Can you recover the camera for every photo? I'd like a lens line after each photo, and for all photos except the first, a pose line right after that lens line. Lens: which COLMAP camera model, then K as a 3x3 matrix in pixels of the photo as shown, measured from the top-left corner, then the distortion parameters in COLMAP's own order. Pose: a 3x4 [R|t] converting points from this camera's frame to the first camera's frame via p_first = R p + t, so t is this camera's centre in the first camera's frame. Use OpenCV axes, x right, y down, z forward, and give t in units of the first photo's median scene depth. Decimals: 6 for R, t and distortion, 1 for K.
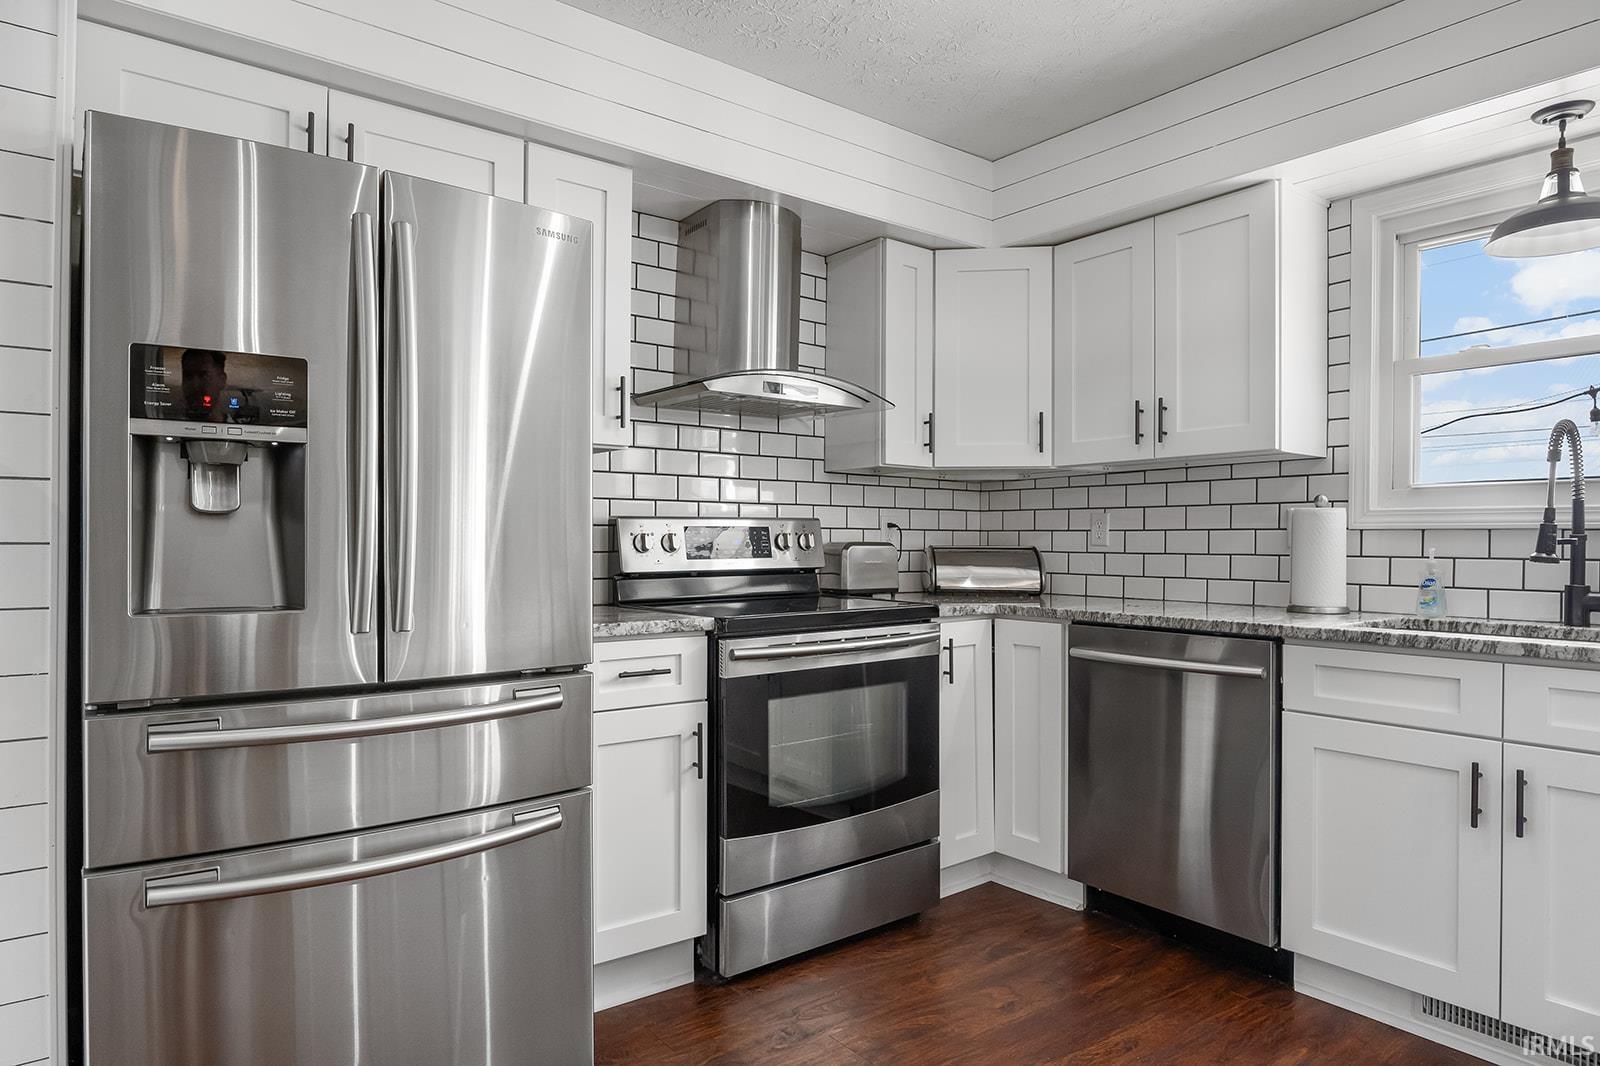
lens RADIAL K [[963.0, 0, 800.0], [0, 963.0, 533.0], [0, 0, 1]] dist [0.001375, 0.000571]
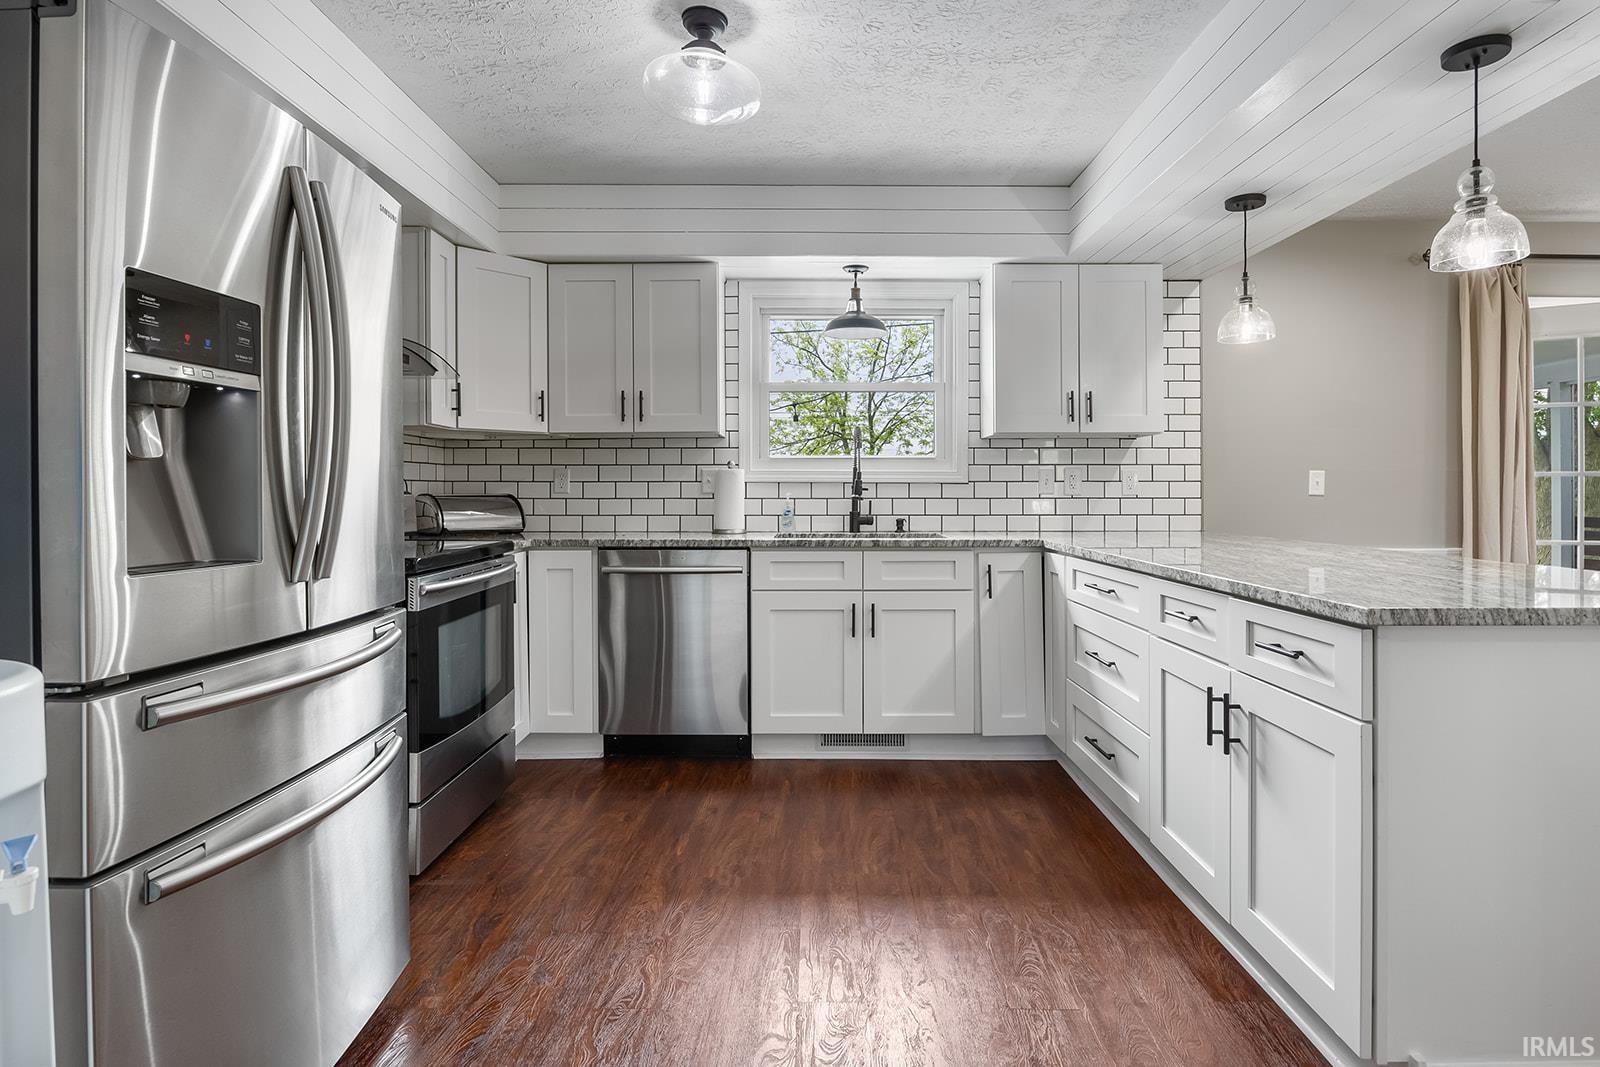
lens RADIAL K [[849.1, 0, 804.4], [0, 849.1, 474.2], [0, 0, 1]] dist [0.001219, -0.000301]
pose [[0.620390, 0.011897, 0.784203, -0.488232], [-0.003627, 0.999918, -0.012300, 0.000195], [-0.784285, 0.004787, 0.620382, 0.015080]]
